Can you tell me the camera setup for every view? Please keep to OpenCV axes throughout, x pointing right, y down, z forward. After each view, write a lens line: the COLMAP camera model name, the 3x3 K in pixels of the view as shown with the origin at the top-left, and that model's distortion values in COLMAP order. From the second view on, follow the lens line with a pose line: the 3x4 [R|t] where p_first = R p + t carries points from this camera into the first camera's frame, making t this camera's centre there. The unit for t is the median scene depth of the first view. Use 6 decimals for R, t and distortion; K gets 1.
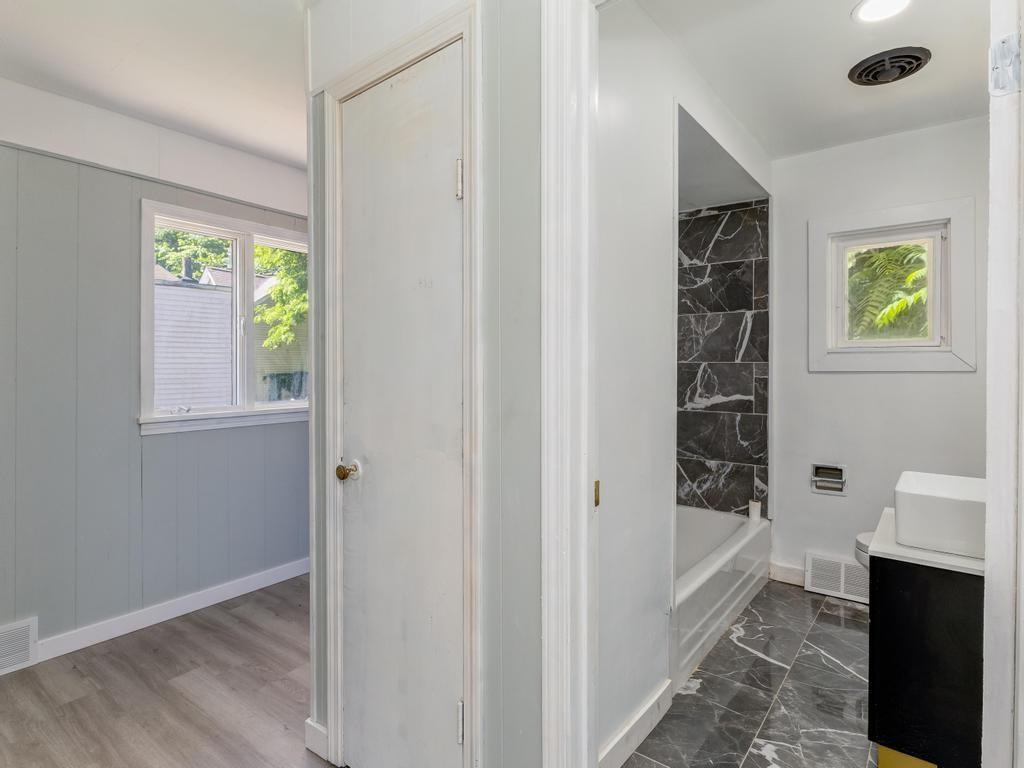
lens RADIAL K [[537.1, 0, 512.0], [0, 537.1, 384.0], [0, 0, 1]] dist [0.001881, -0.000643]
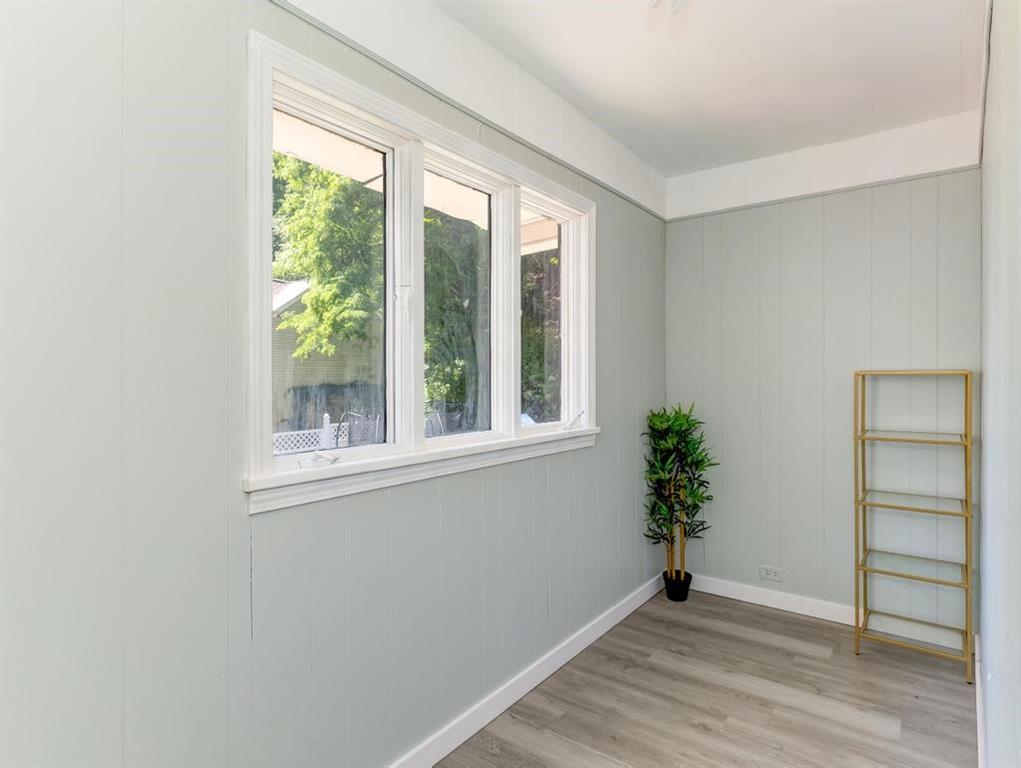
lens RADIAL K [[535.6, 0, 510.5], [0, 535.6, 384.0], [0, 0, 1]] dist [0.001881, -0.000643]
pose [[0.999670, -0.002458, -0.025558, -0.086847], [0.001868, 0.999732, -0.023078, -0.002438], [0.025608, 0.023023, 0.999407, 0.101659]]
